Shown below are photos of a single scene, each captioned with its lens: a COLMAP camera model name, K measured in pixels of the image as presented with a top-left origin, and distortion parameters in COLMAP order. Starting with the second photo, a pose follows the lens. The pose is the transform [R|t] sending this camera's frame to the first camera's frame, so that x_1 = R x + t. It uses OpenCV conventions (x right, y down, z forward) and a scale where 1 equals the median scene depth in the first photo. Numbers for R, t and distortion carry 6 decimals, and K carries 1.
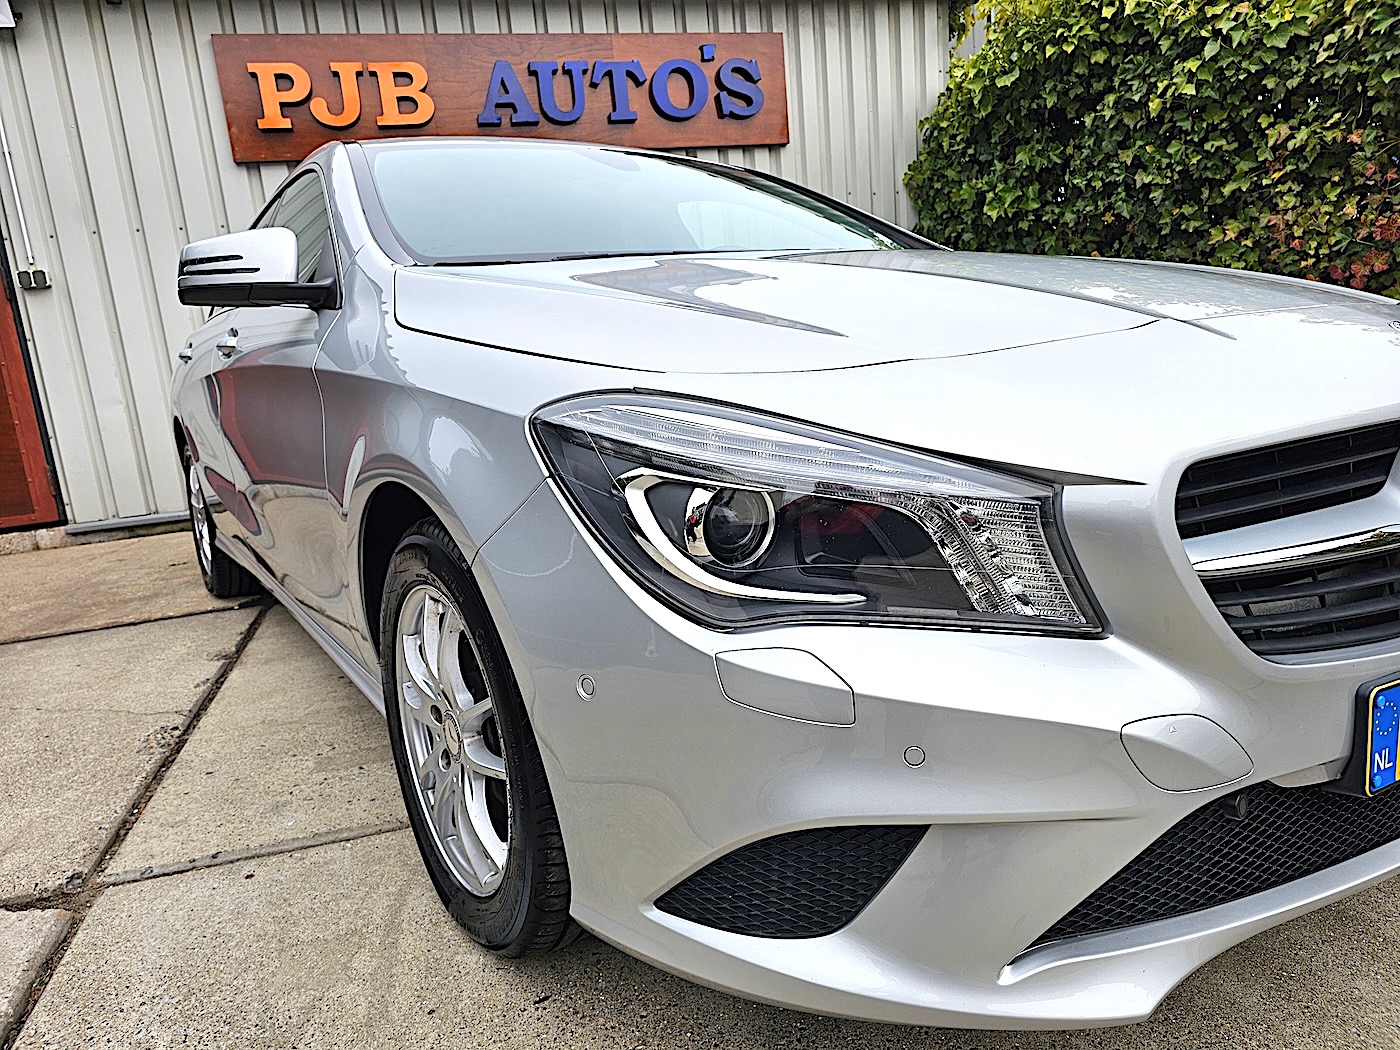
lens RADIAL K [[929.8, 0, 695.0], [0, 929.8, 533.4], [0, 0, 1]] dist [0.047176, -0.044268]
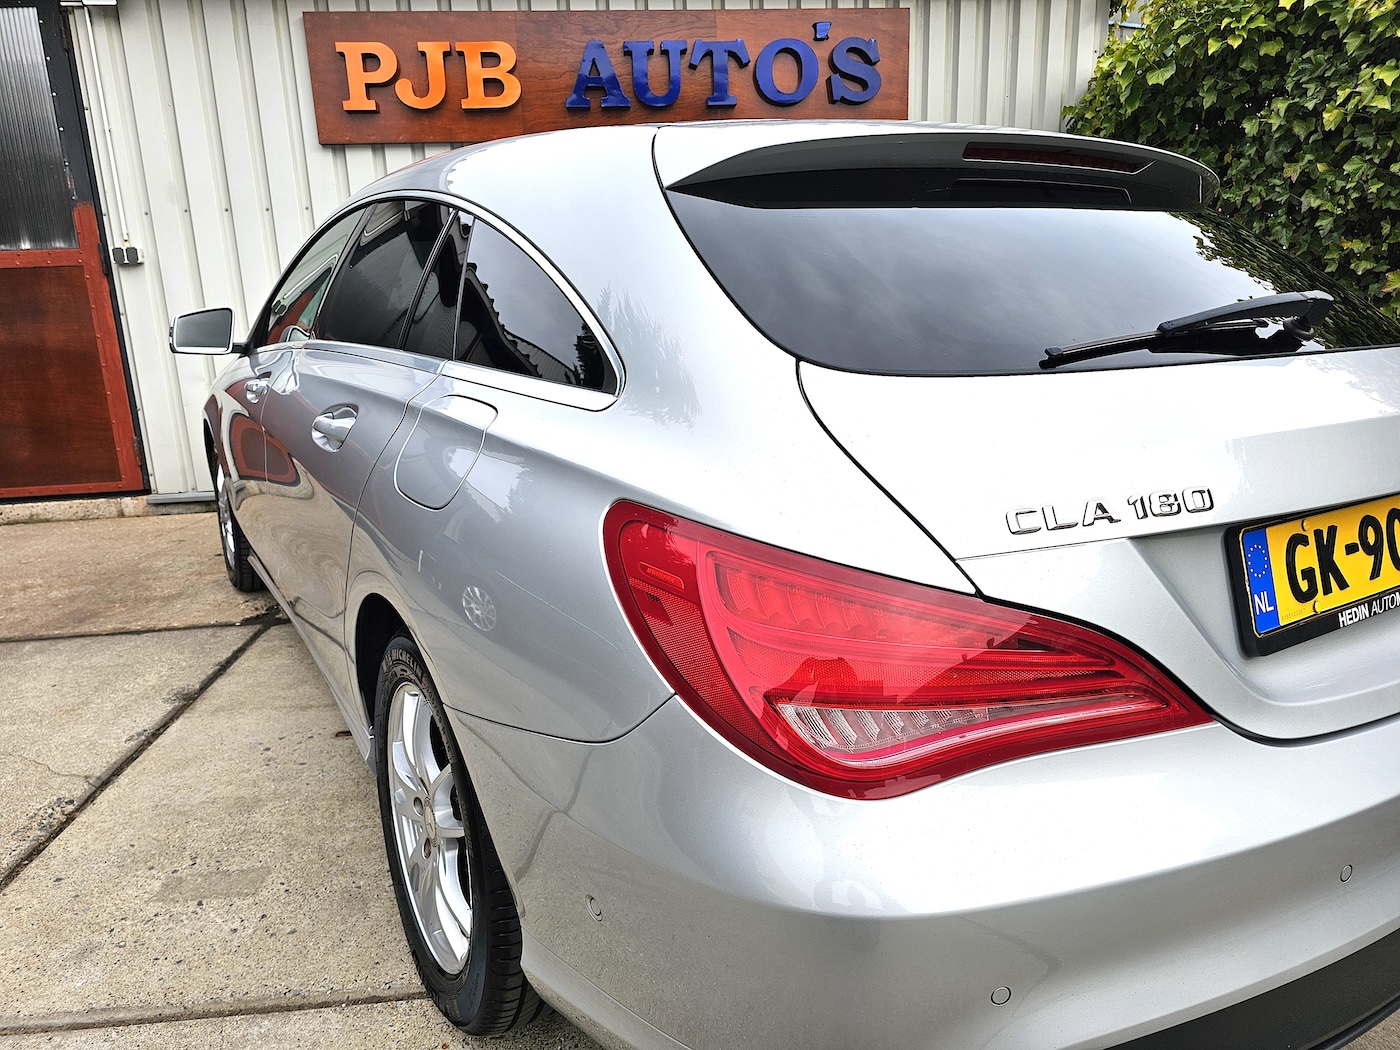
lens RADIAL K [[928.3, 0, 696.0], [0, 928.3, 526.7], [0, 0, 1]] dist [0.043974, -0.039081]
pose [[0.983634, 0.092165, -0.154825, 0.089781], [-0.085410, 0.995103, 0.049741, -0.080183], [0.158651, -0.035704, 0.986689, 0.080647]]
